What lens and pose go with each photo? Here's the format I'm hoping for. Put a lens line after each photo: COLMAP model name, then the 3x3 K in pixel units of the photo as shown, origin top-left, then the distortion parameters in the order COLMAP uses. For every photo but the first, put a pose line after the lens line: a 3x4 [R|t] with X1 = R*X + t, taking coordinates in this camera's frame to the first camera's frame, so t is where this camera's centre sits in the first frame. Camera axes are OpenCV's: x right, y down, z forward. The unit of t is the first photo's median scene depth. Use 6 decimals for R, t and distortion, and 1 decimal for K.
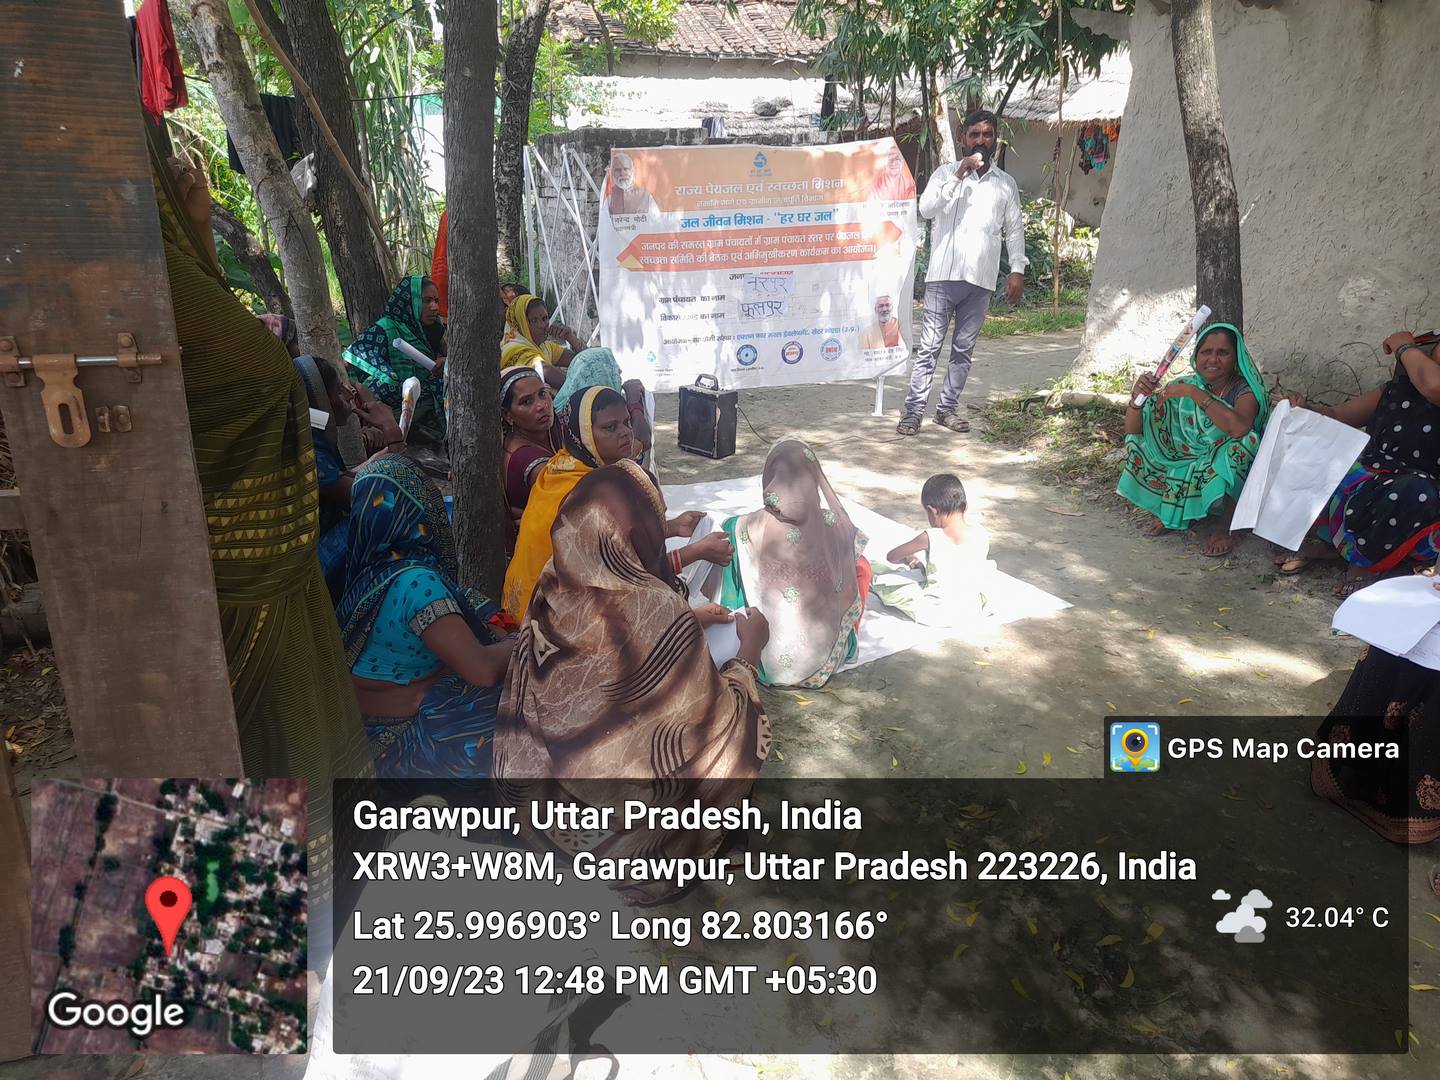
lens RADIAL K [[1056.3, 0, 700.1], [0, 1056.3, 510.4], [0, 0, 1]] dist [0.036221, -0.021549]
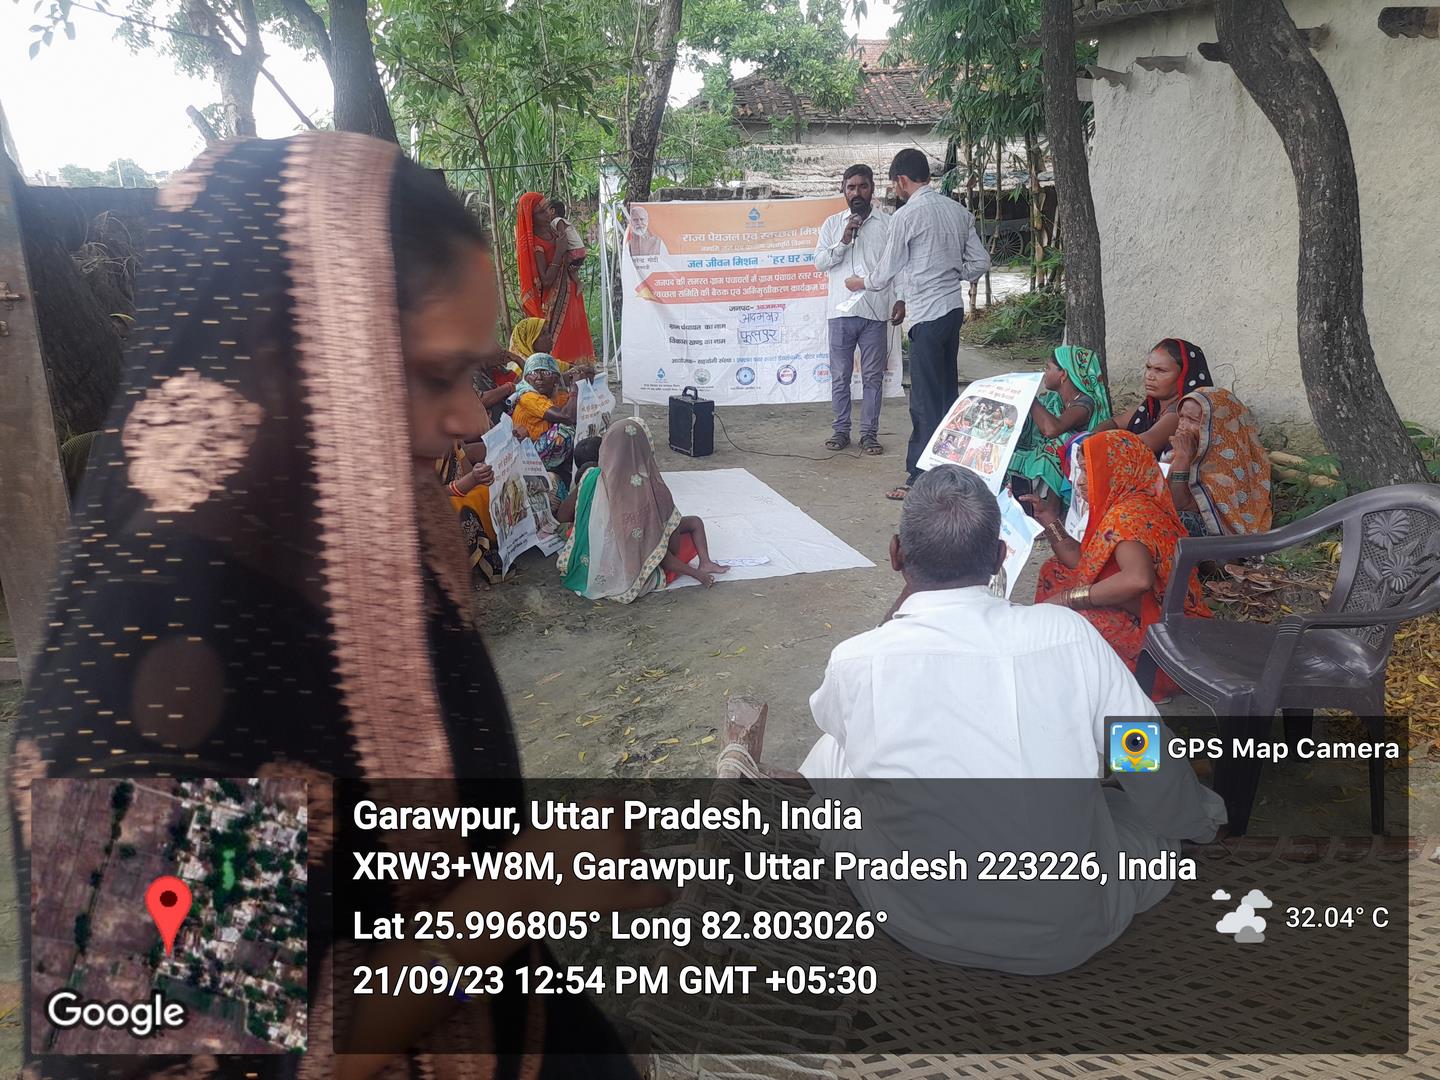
lens RADIAL K [[1056.3, 0, 701.4], [0, 1056.3, 504.4], [0, 0, 1]] dist [0.036221, -0.021549]
pose [[0.973354, 0.048994, -0.224012, 0.271915], [-0.062573, 0.996583, -0.053923, 0.061511], [0.220605, 0.066503, 0.973093, -0.136090]]
